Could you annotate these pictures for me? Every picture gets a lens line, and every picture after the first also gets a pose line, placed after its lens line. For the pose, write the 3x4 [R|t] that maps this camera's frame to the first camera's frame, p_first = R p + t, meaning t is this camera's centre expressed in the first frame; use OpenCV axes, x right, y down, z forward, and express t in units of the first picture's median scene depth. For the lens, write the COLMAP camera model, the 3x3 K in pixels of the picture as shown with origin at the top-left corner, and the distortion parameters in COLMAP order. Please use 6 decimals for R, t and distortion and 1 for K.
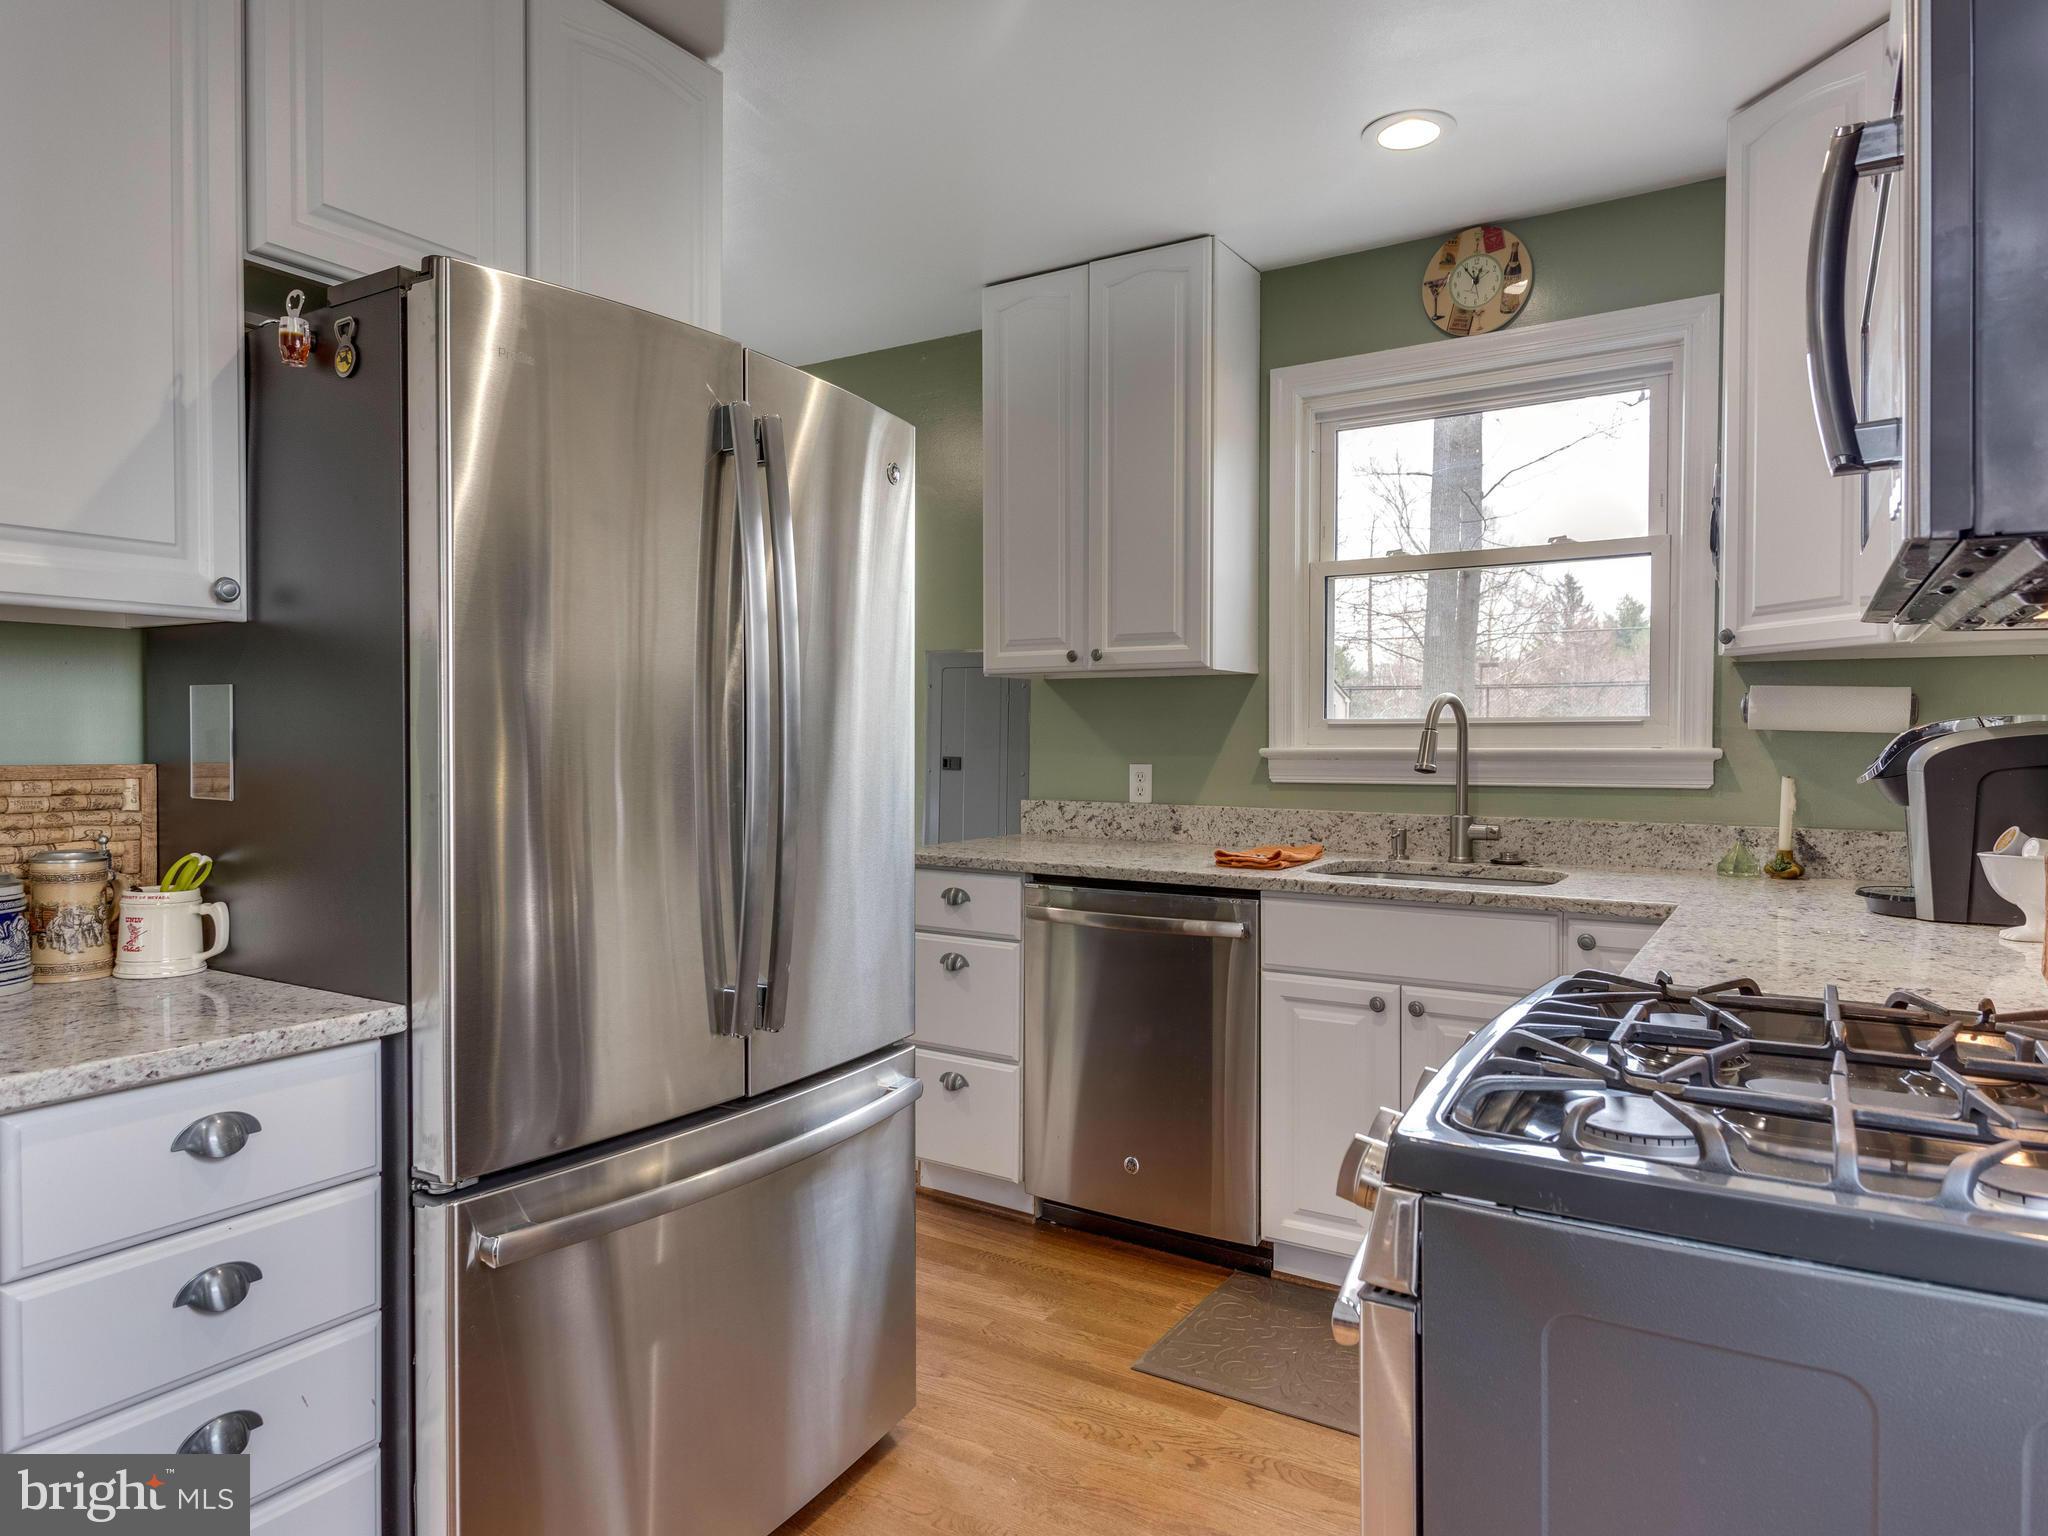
lens RADIAL K [[1269.7, 0, 1024.0], [0, 1269.7, 768.0], [0, 0, 1]] dist [0.004045, -0.003400]
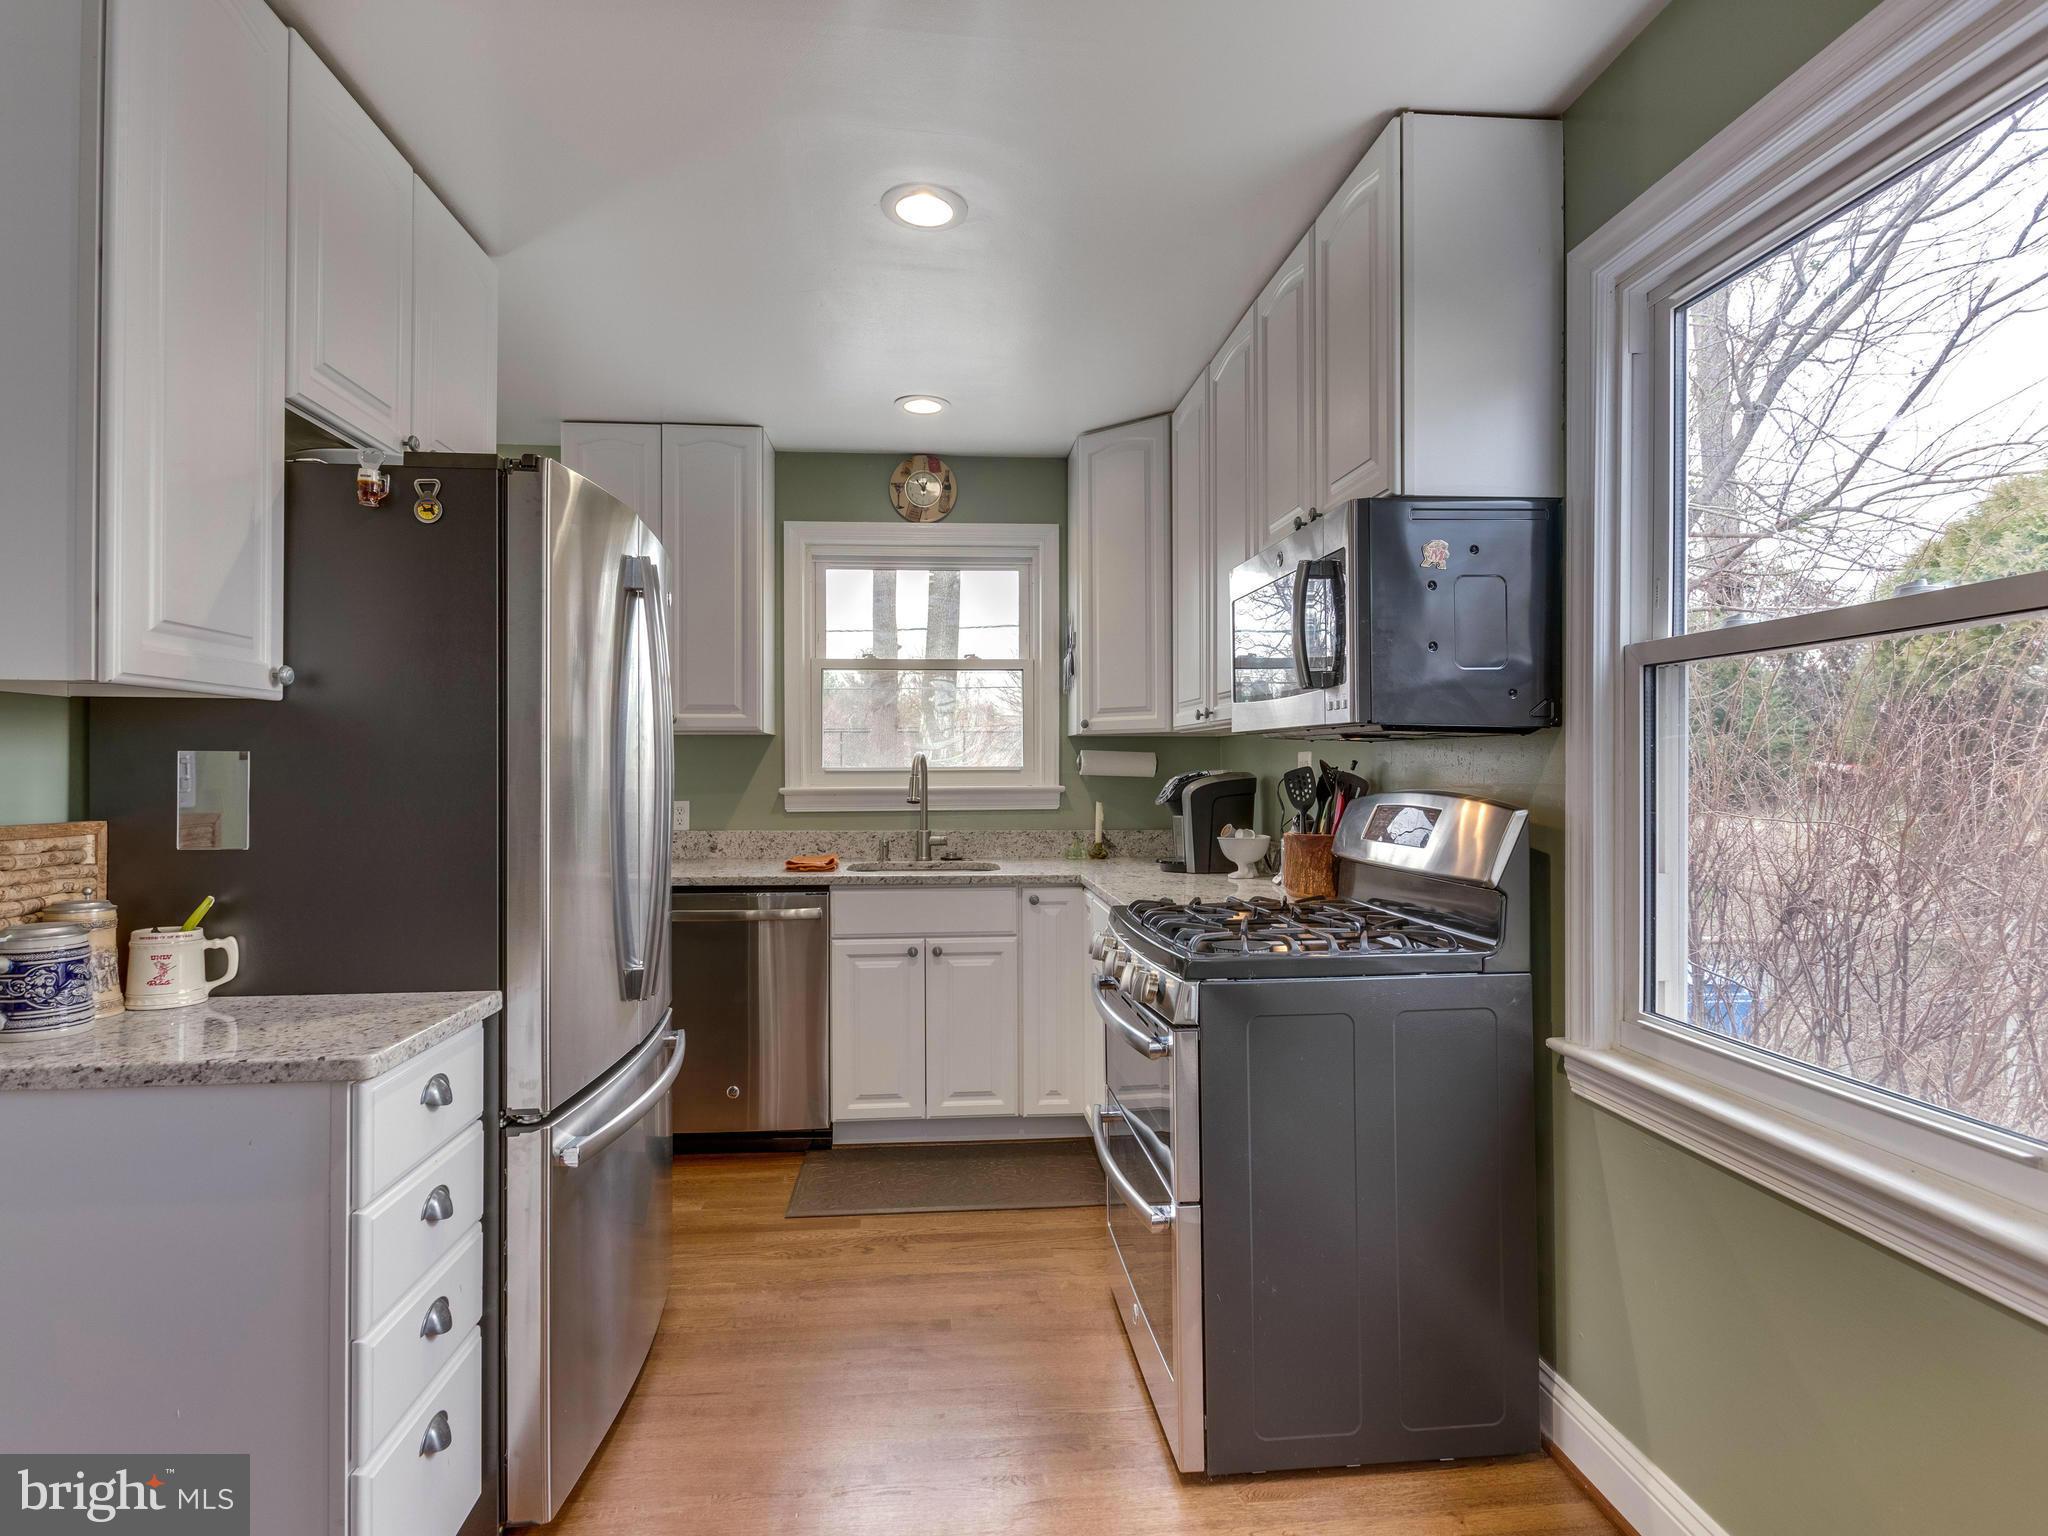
lens RADIAL K [[1092.2, 0, 1024.0], [0, 1092.2, 768.0], [0, 0, 1]] dist [-0.003955, -0.000915]
pose [[0.795197, -0.001057, 0.606351, -0.390267], [0.016655, 0.999659, -0.020101, -0.010465], [-0.606123, 0.026083, 0.794943, -0.146845]]
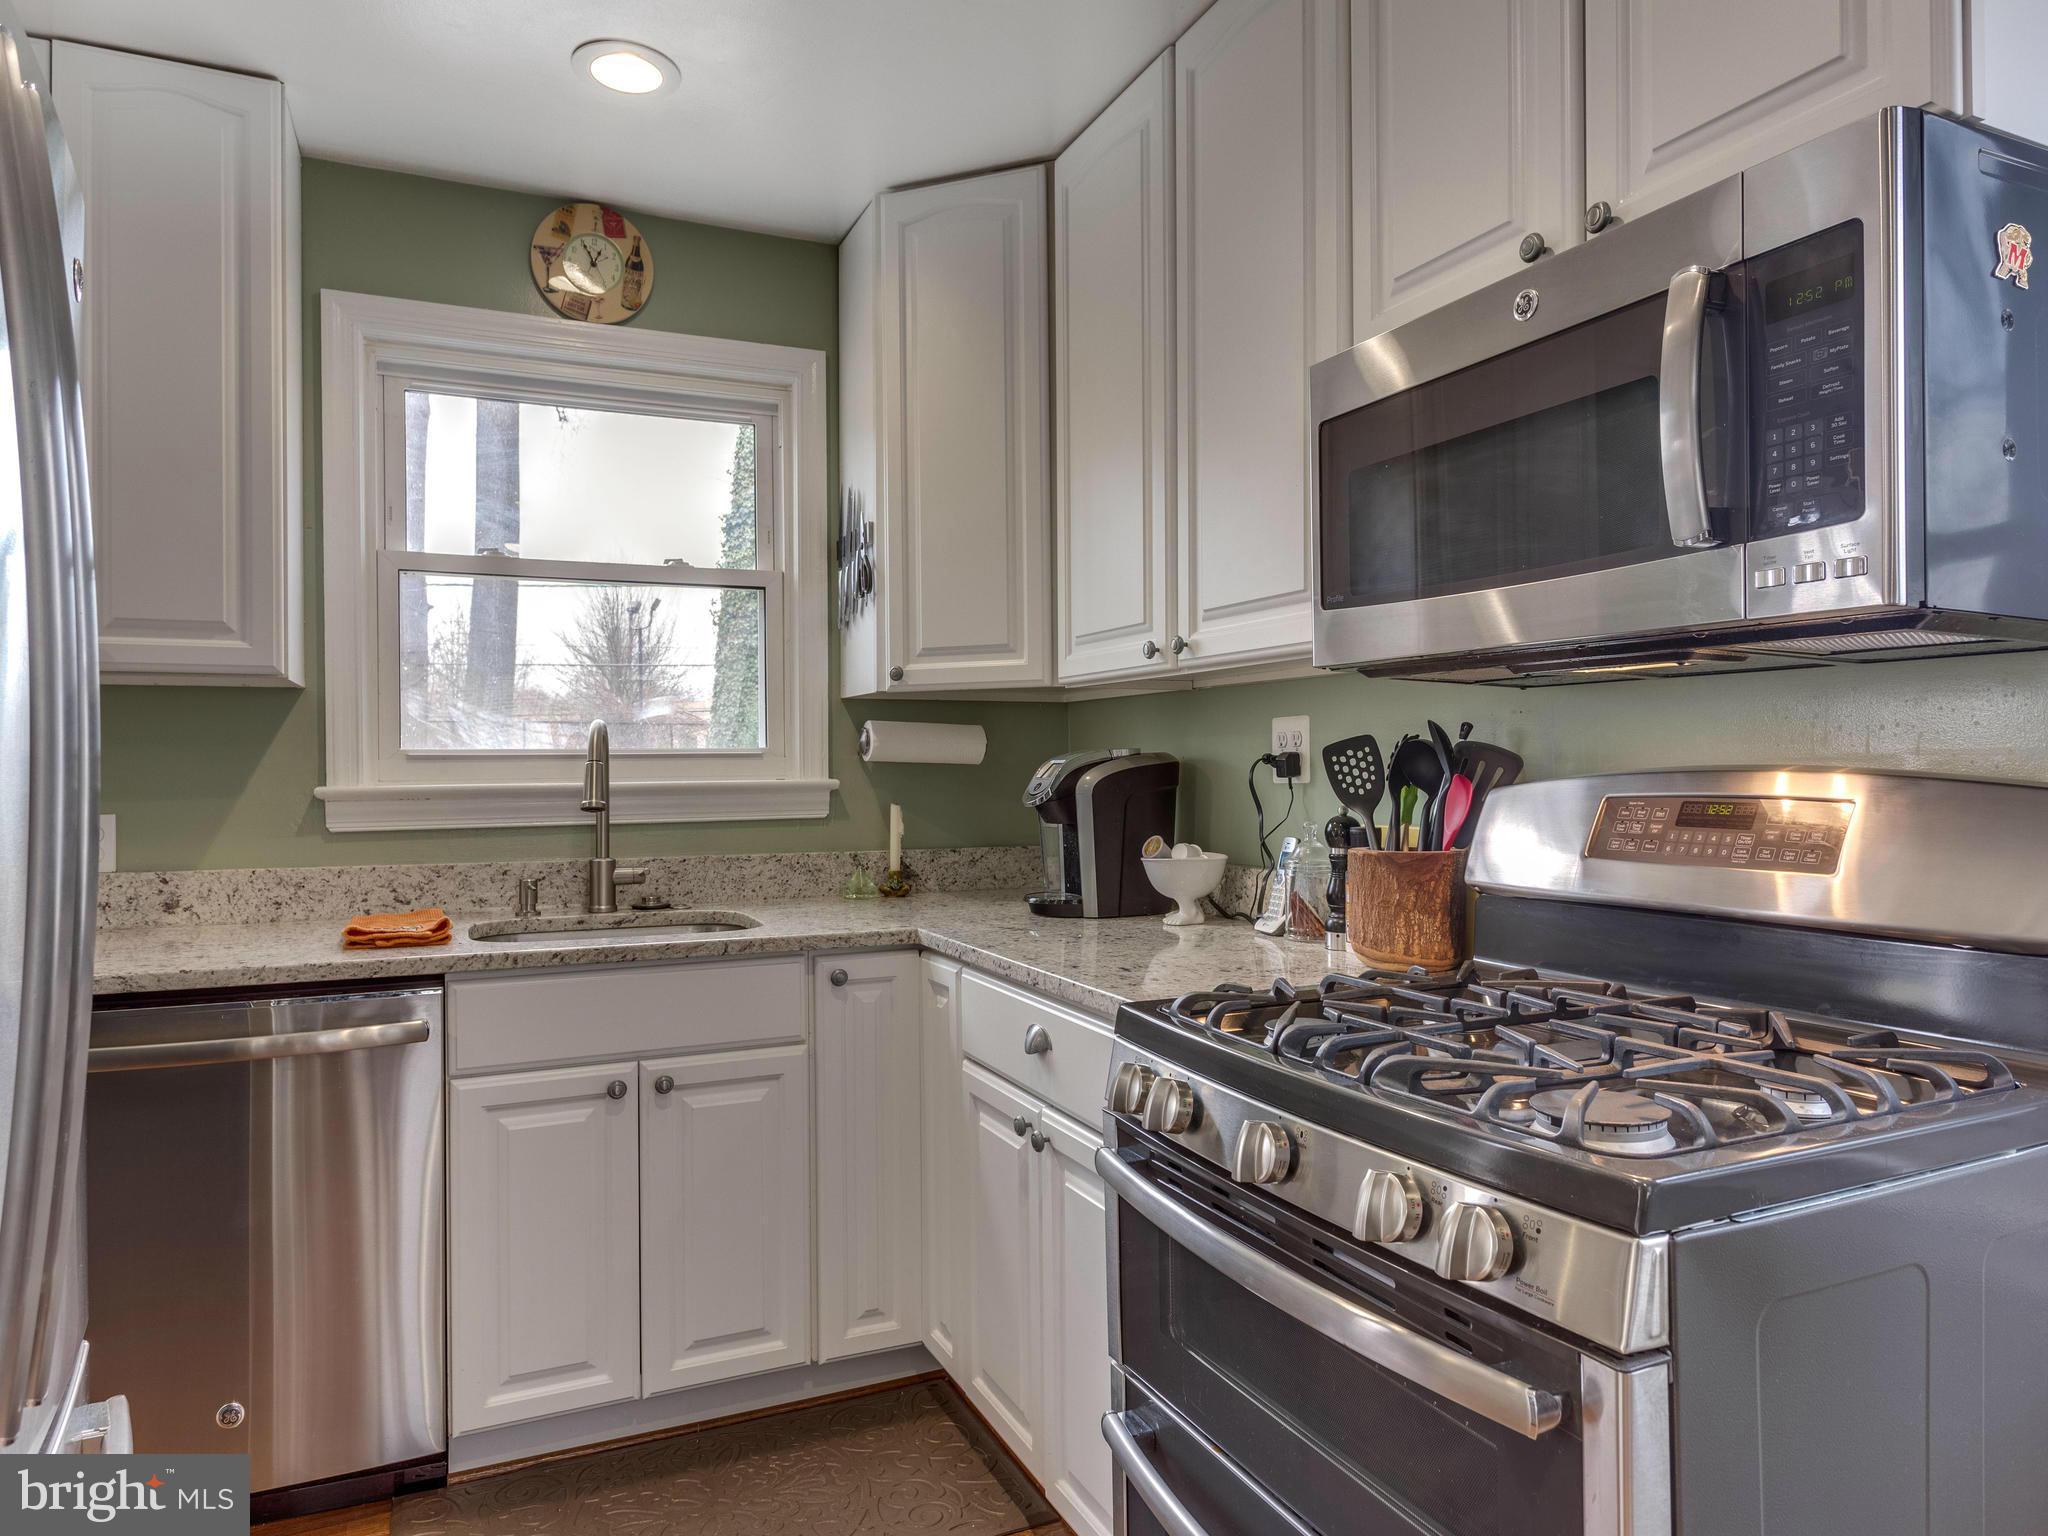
lens RADIAL K [[1269.7, 0, 1024.0], [0, 1269.7, 768.0], [0, 0, 1]] dist [0.004045, -0.003400]
pose [[0.554044, -0.003461, 0.832480, -0.242556], [0.028363, 0.999489, -0.014721, -0.004747], [-0.832004, 0.031767, 0.553859, 0.279782]]
